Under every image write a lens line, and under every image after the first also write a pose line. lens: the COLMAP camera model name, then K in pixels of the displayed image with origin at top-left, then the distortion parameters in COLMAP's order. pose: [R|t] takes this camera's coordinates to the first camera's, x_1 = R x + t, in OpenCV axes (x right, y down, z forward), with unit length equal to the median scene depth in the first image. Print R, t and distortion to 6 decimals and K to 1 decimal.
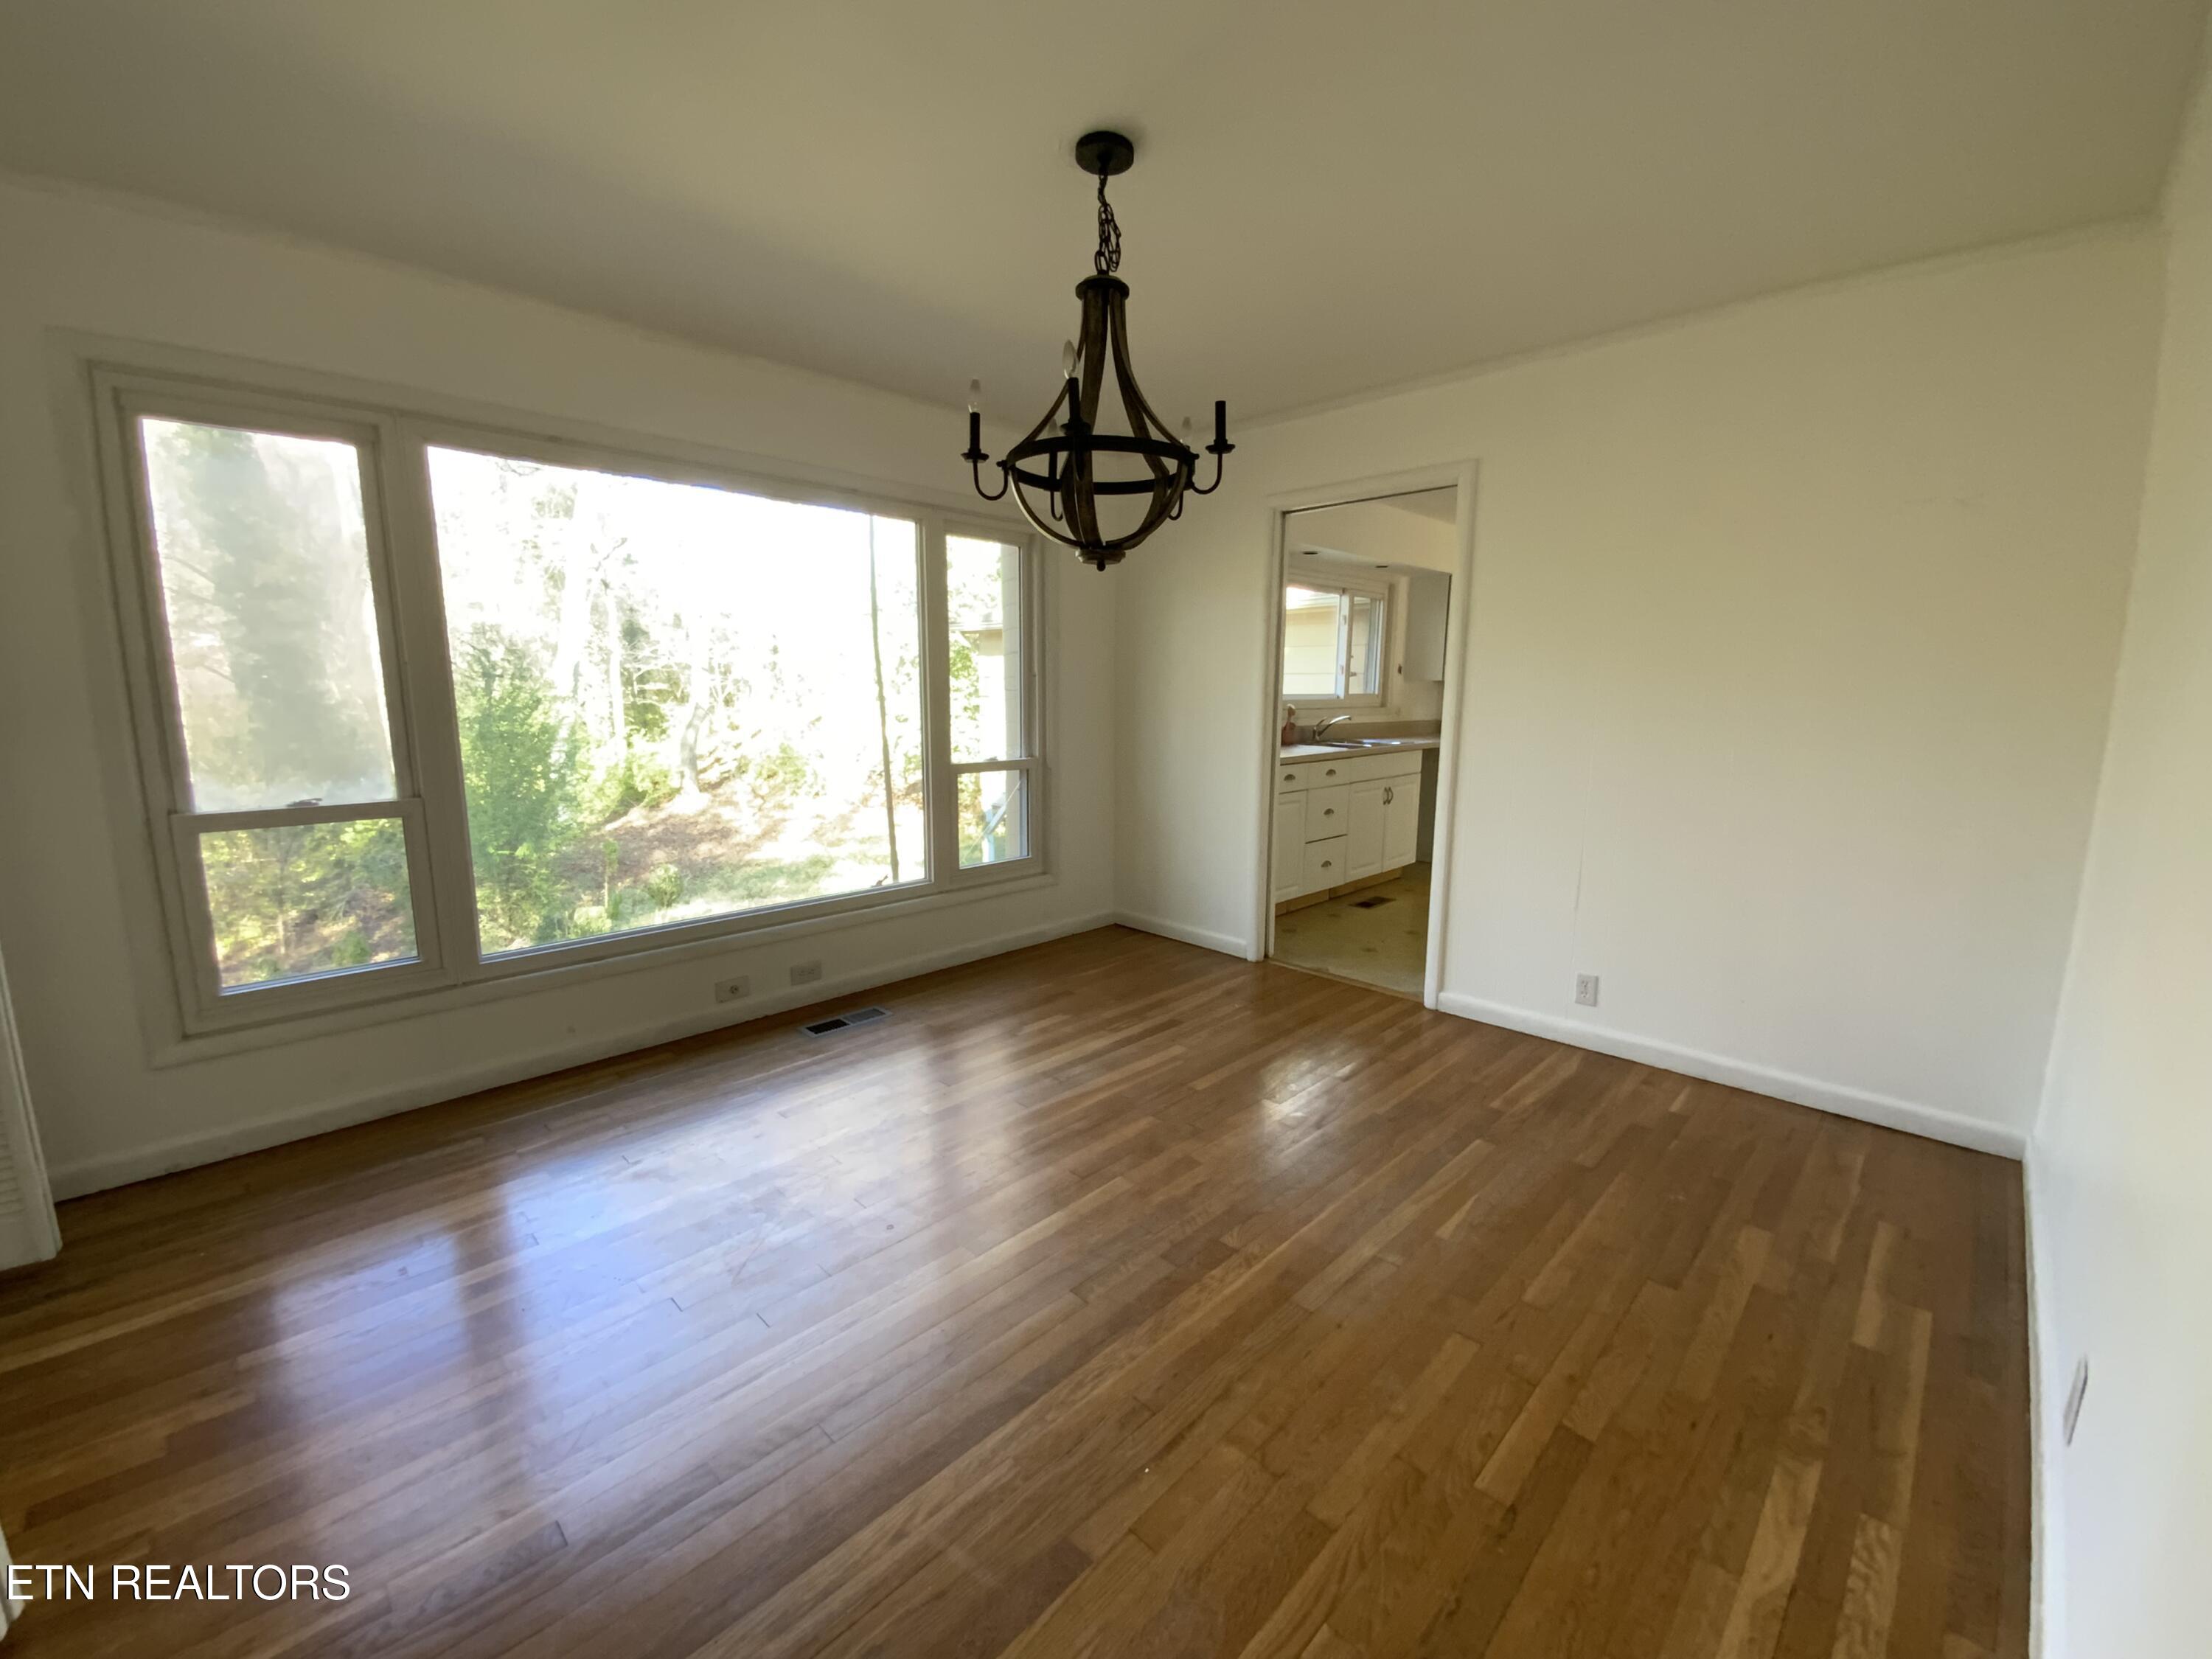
lens RADIAL K [[908.9, 0, 1109.5], [0, 908.9, 827.9], [0, 0, 1]] dist [-0.000553, -0.000018]
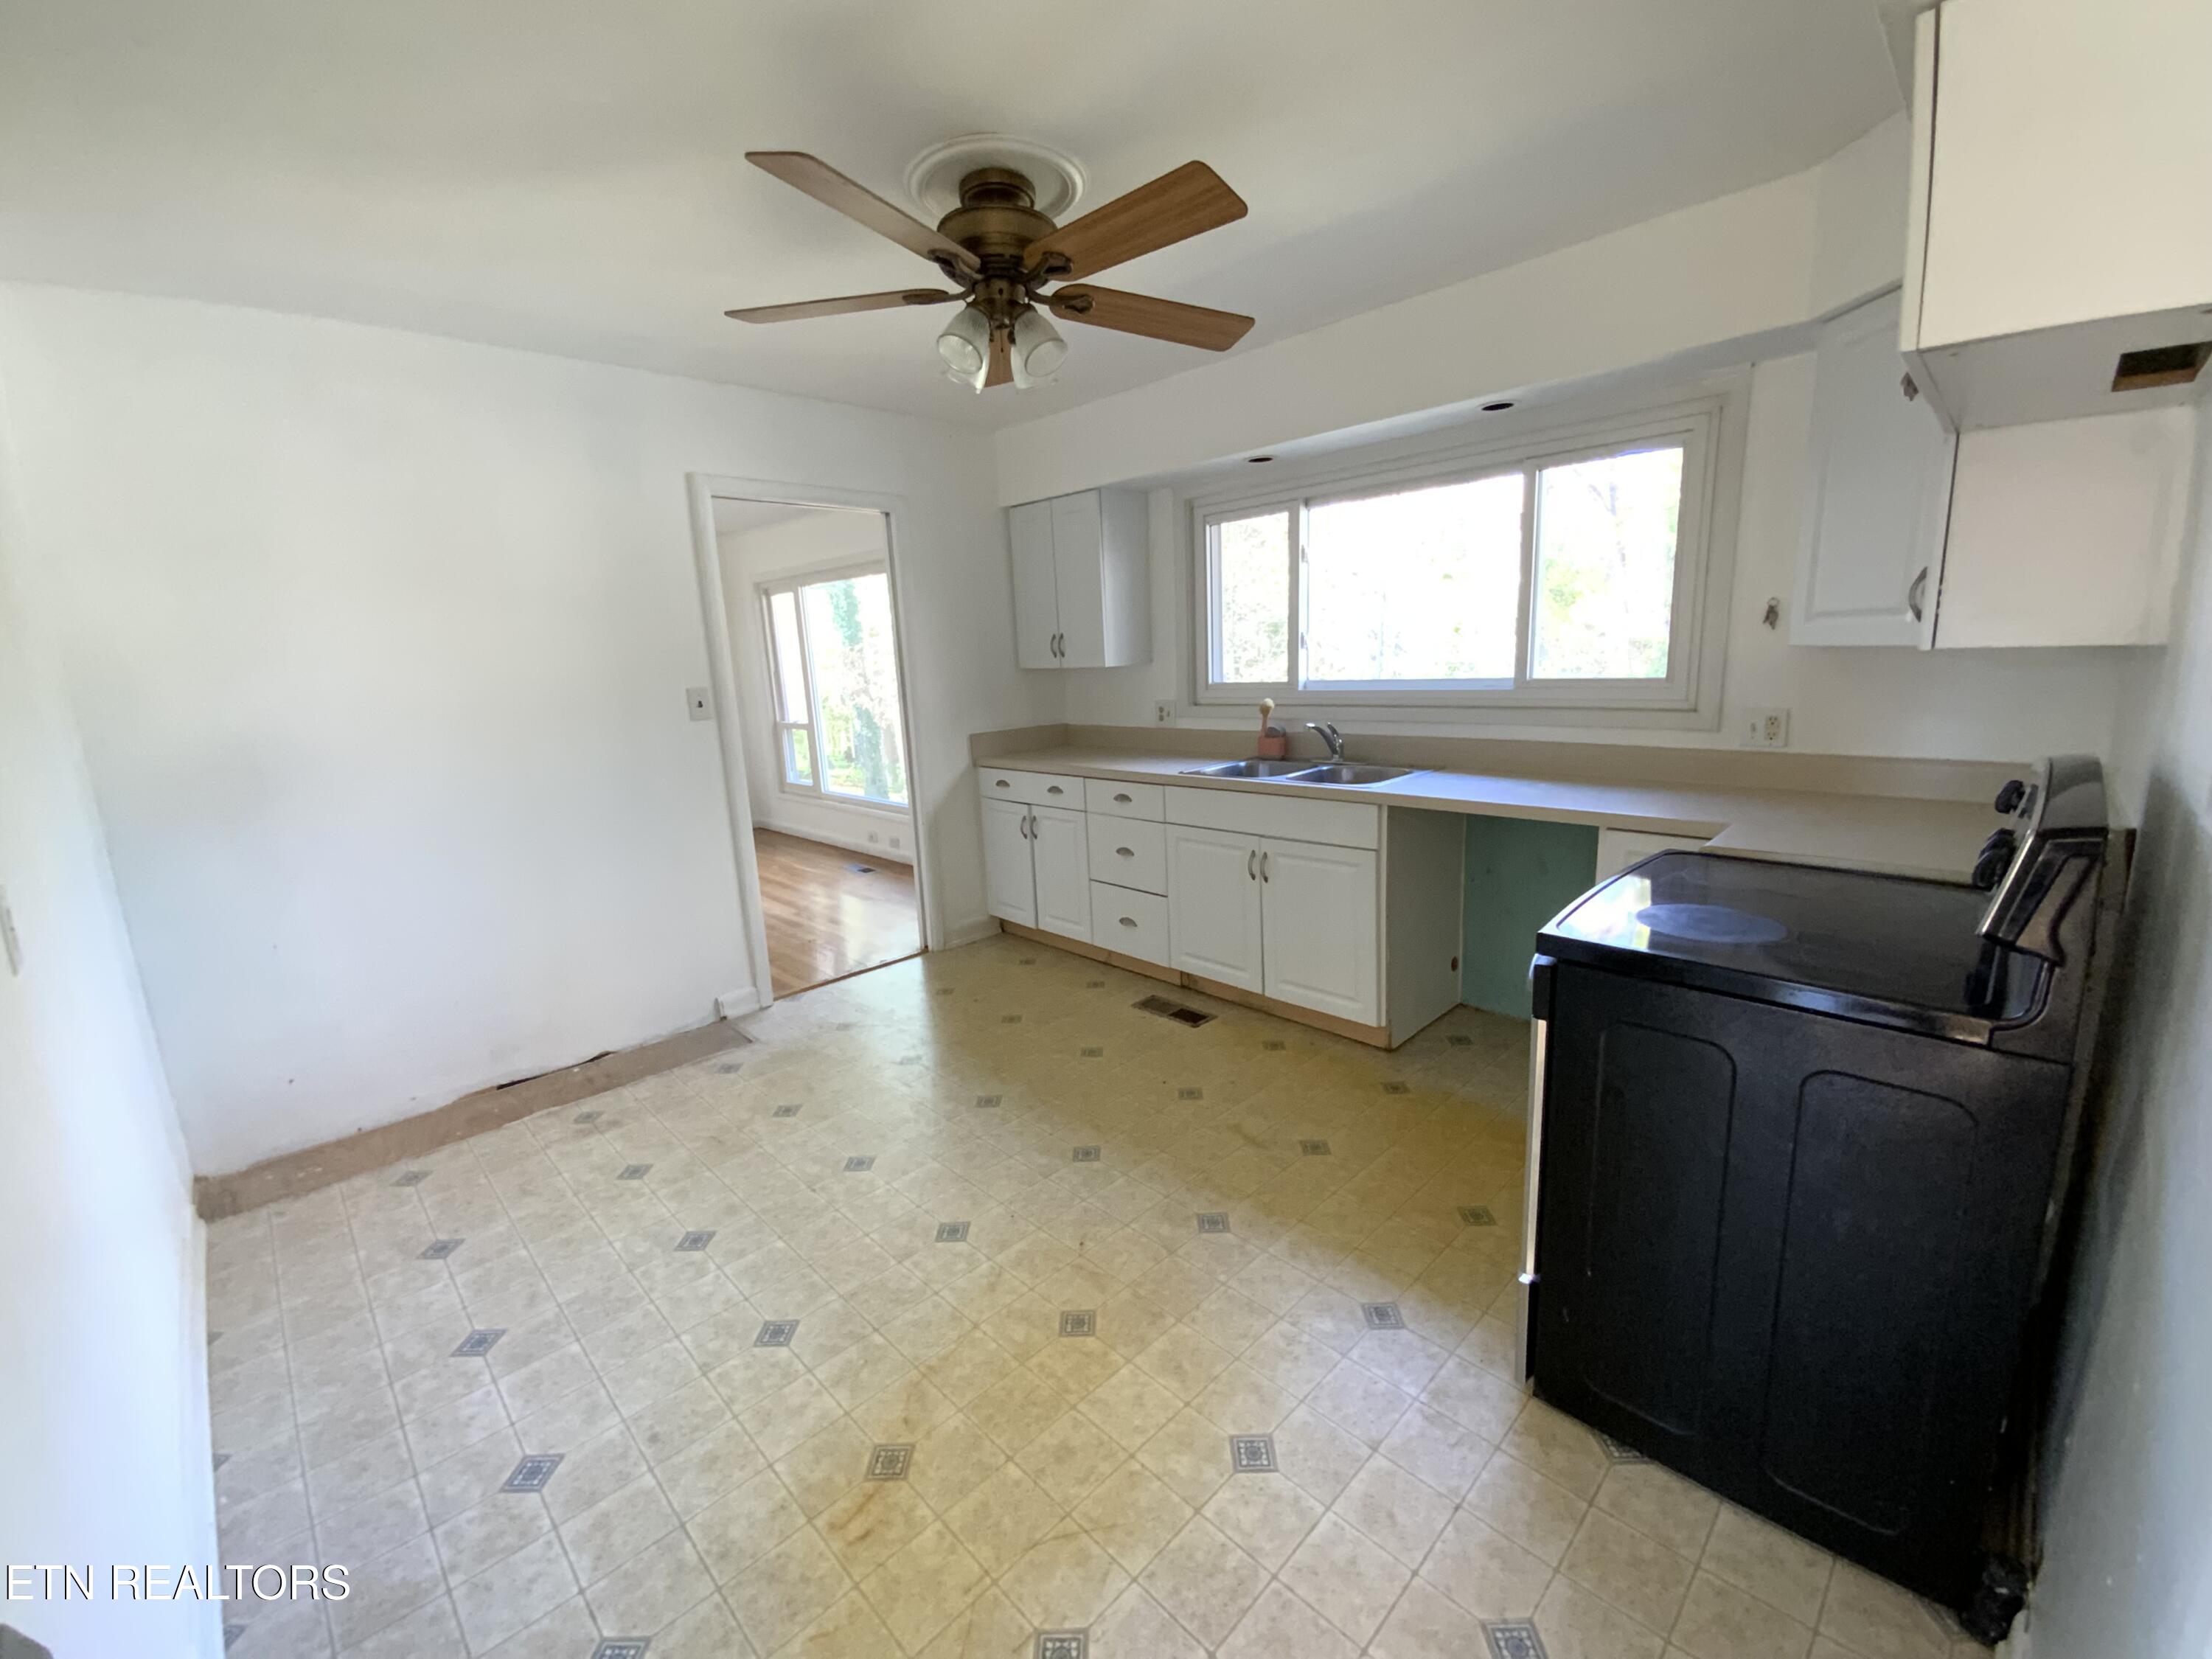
lens RADIAL K [[908.9, 0, 1109.1], [0, 908.9, 828.9], [0, 0, 1]] dist [-0.000553, -0.000018]
pose [[-0.018651, 0.189361, -0.981730, 0.961003], [-0.119574, 0.974431, 0.190225, -0.173766], [0.992650, 0.120938, 0.004469, 0.992153]]
